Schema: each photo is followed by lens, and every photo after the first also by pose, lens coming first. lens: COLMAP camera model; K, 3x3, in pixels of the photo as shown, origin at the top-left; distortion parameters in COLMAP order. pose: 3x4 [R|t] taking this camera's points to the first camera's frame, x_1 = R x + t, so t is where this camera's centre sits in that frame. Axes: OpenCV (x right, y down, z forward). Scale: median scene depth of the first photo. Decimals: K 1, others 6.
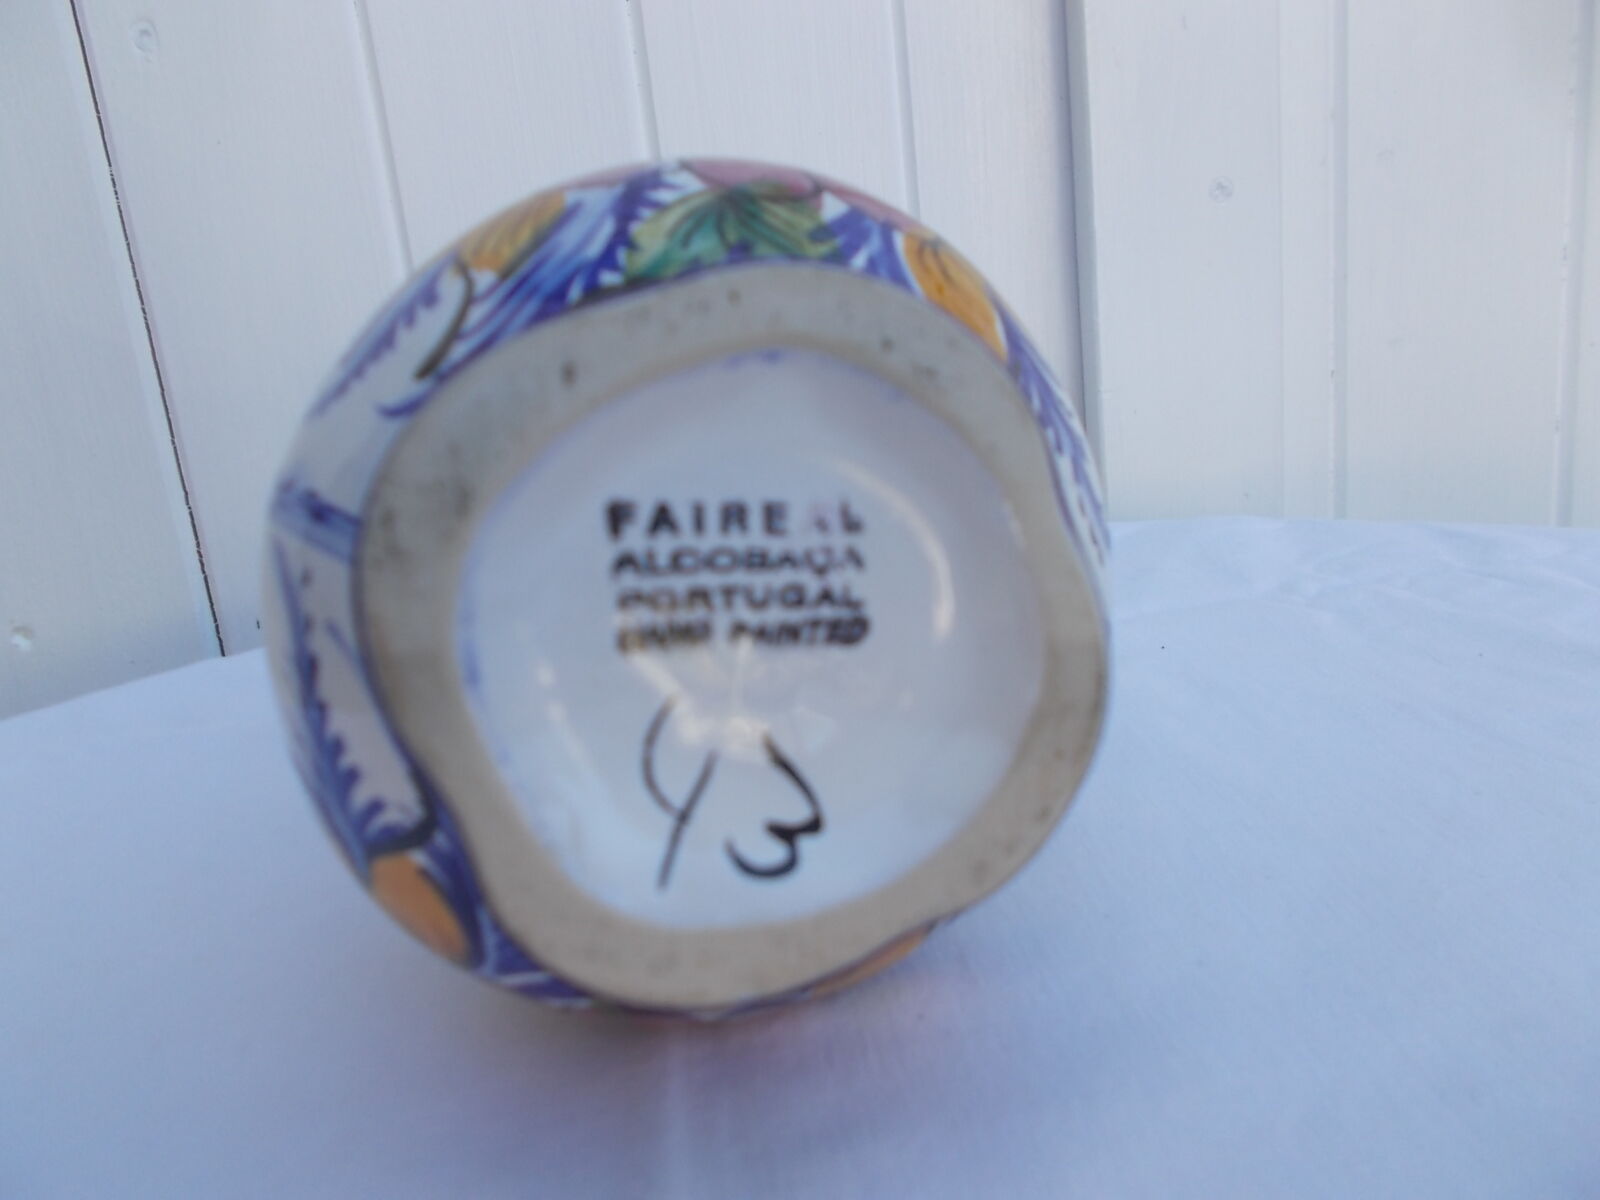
lens RADIAL K [[1226.1, 0, 791.8], [0, 1226.1, 599.1], [0, 0, 1]] dist [0.010878, -0.010086]
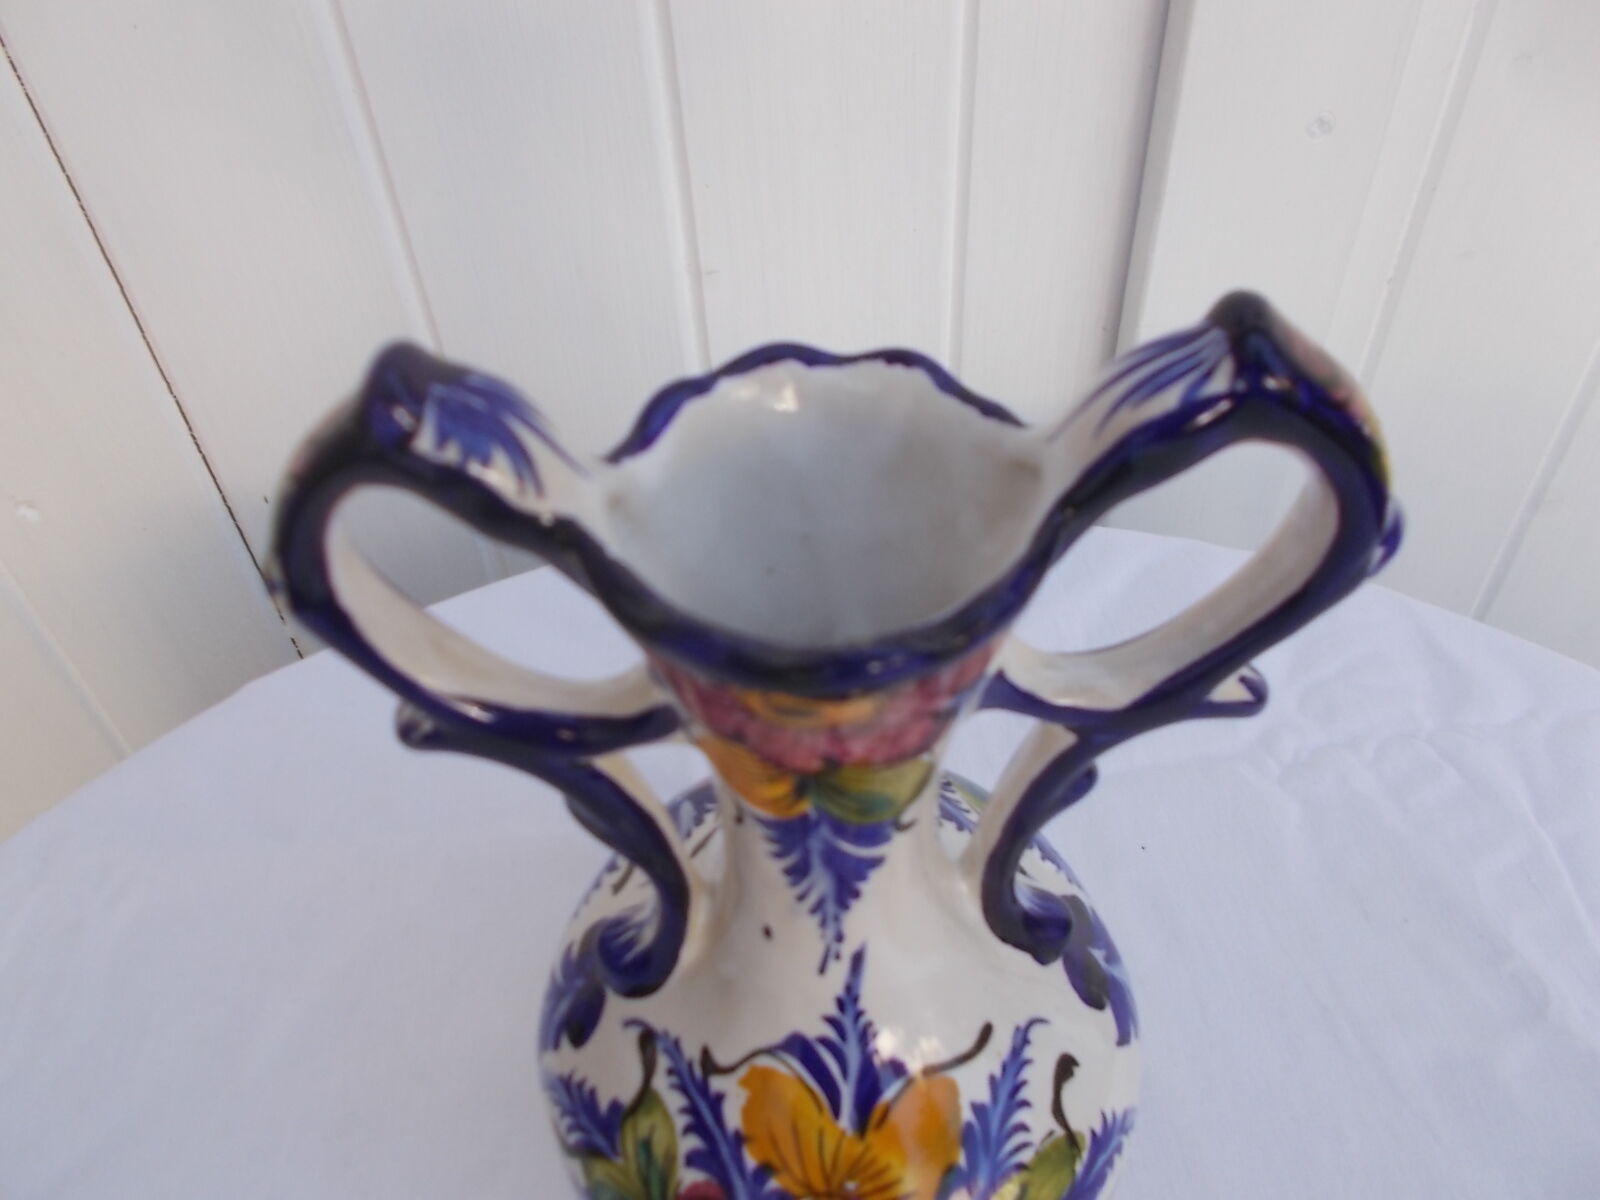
lens RADIAL K [[1226.1, 0, 798.9], [0, 1226.1, 614.1], [0, 0, 1]] dist [0.010878, -0.010086]
pose [[0.998238, 0.028557, 0.052013, -0.180131], [-0.050763, 0.864891, 0.499387, -1.452736], [-0.030724, -0.501147, 0.864816, 0.270211]]
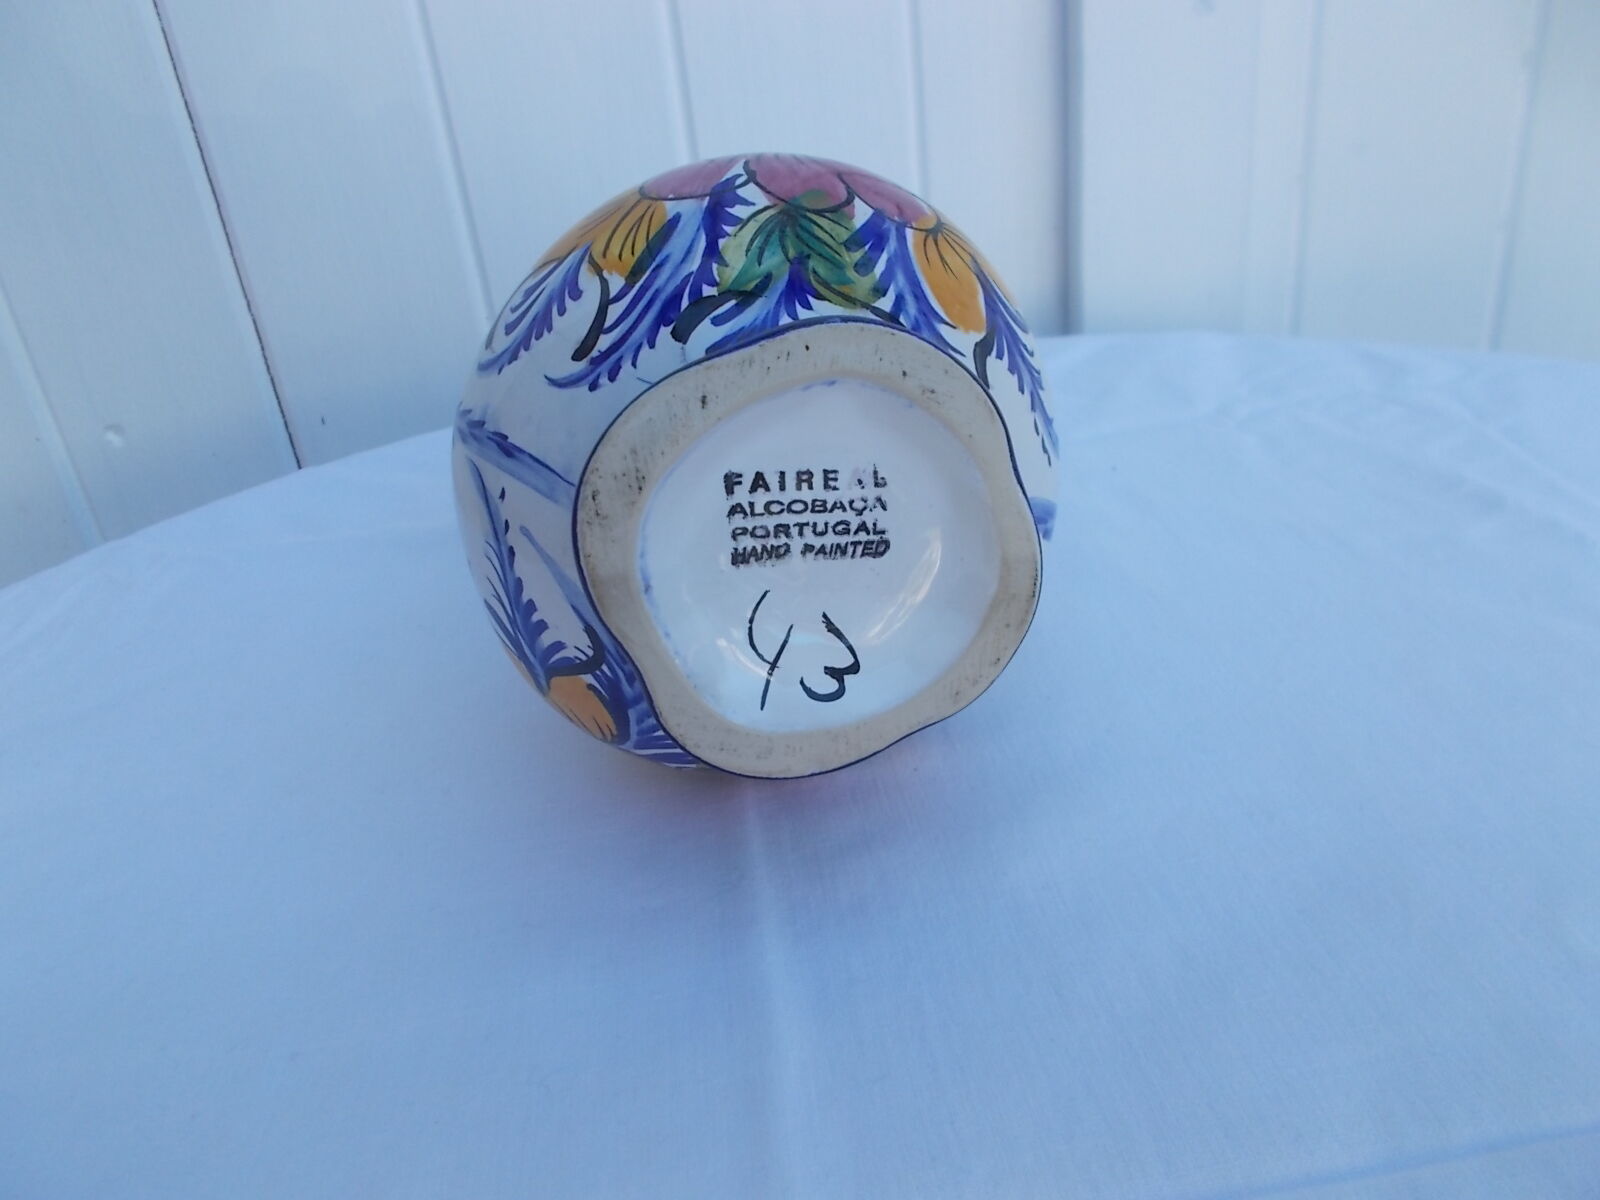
lens RADIAL K [[1226.1, 0, 788.7], [0, 1226.1, 602.6], [0, 0, 1]] dist [0.010878, -0.010086]
pose [[0.999937, -0.009180, 0.006410, -0.064410], [0.007541, 0.975356, 0.220508, -0.211656], [-0.008276, -0.220446, 0.975364, -0.456112]]
